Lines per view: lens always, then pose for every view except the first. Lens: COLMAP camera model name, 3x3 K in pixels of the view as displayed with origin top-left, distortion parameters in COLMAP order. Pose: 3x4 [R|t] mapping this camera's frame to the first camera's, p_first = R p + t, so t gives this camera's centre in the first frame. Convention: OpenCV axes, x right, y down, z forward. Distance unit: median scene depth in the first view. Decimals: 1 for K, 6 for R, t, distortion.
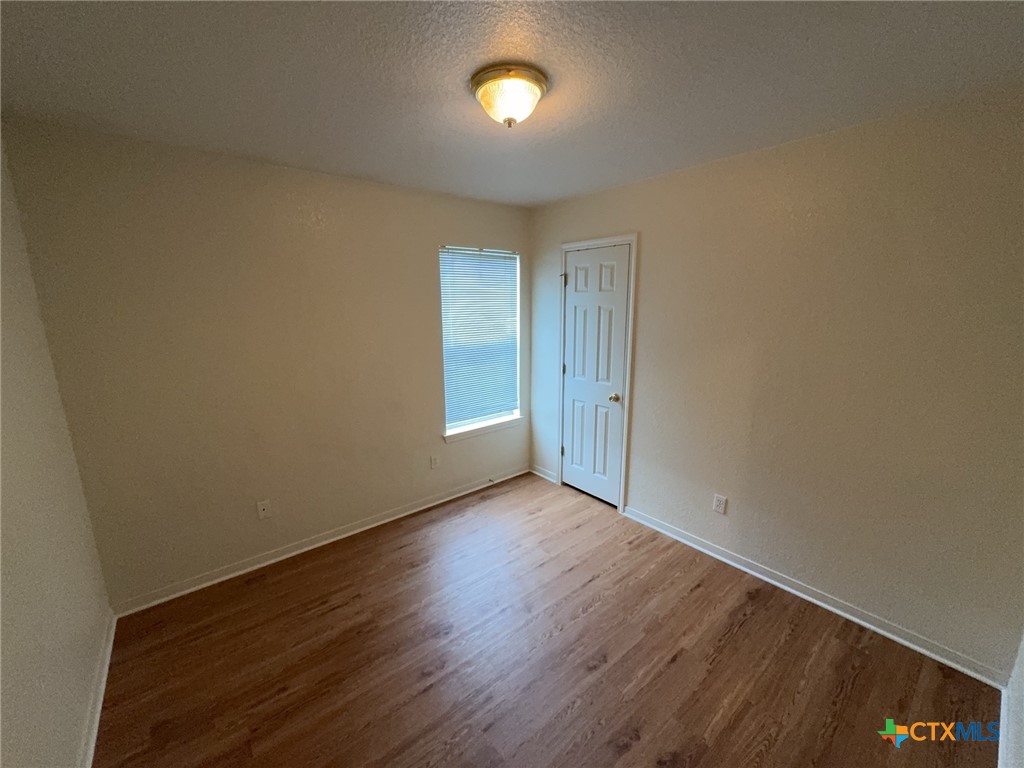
lens RADIAL K [[409.5, 0, 512.0], [0, 409.5, 384.0], [0, 0, 1]] dist [-0.003109, 0.000371]
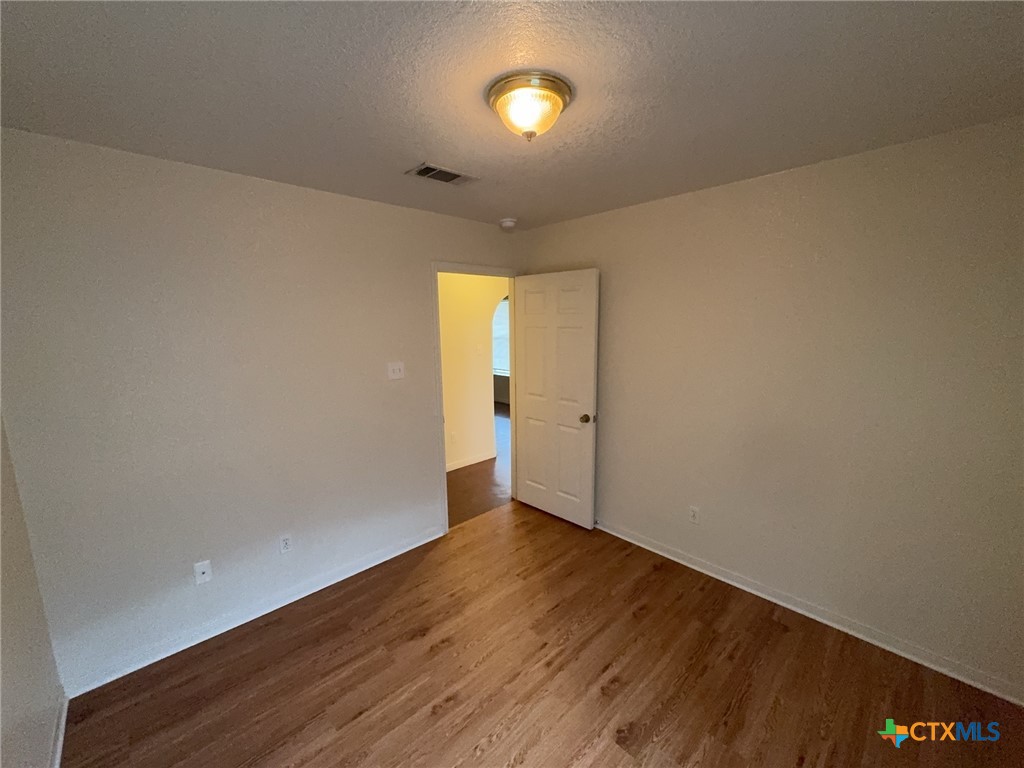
lens RADIAL K [[409.5, 0, 512.0], [0, 409.5, 384.0], [0, 0, 1]] dist [-0.003109, 0.000371]
pose [[-0.996825, 0.032460, -0.072707, 0.103125], [0.004858, 0.936223, 0.351372, -0.370887], [0.079475, 0.349903, -0.933408, 1.753455]]
